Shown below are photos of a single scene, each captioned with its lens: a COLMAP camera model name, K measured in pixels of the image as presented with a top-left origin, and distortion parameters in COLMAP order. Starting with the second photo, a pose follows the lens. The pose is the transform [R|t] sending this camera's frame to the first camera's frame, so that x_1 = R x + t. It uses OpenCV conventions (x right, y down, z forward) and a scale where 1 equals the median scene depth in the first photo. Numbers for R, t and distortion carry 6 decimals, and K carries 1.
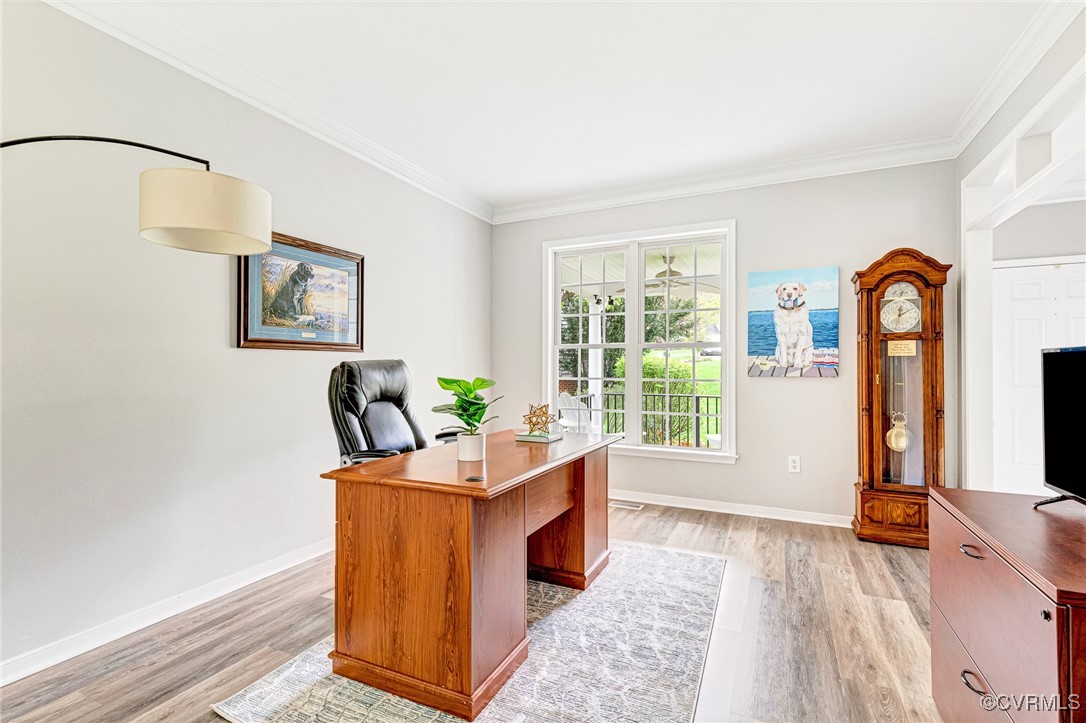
lens RADIAL K [[502.0, 0, 546.9], [0, 502.0, 365.8], [0, 0, 1]] dist [0.001497, 0.000030]
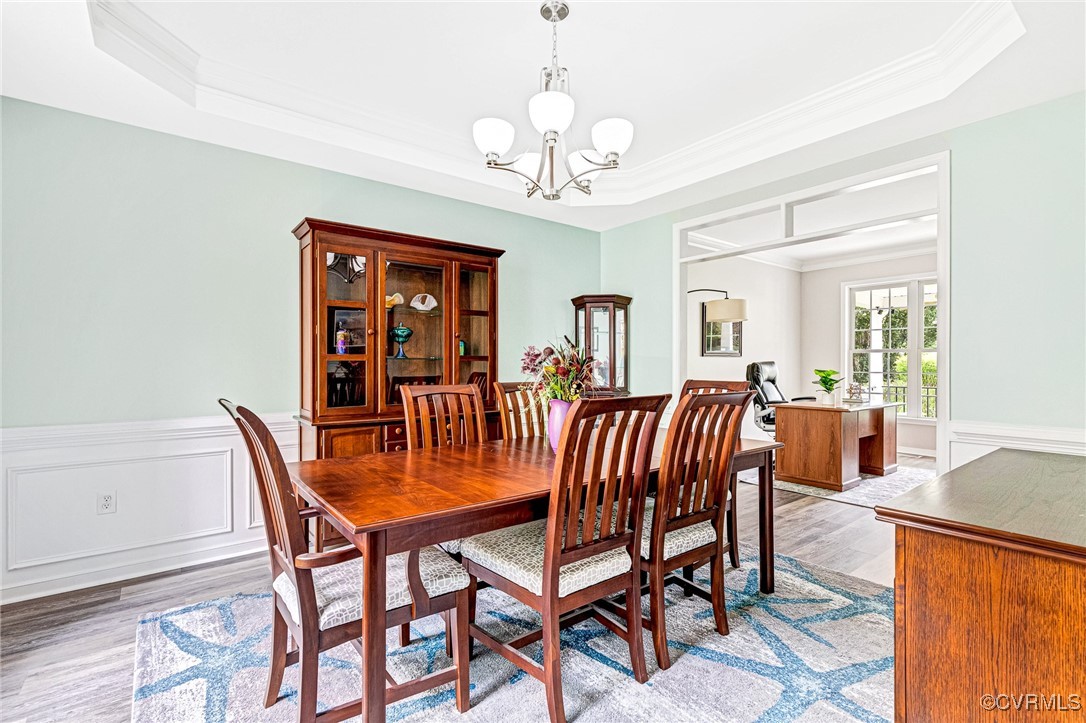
lens RADIAL K [[502.0, 0, 546.9], [0, 502.0, 365.8], [0, 0, 1]] dist [0.001497, 0.000030]
pose [[0.894505, -0.001002, -0.447057, -0.214106], [0.003960, 0.999976, 0.005683, -0.010408], [0.447041, -0.006854, 0.894487, -1.299100]]
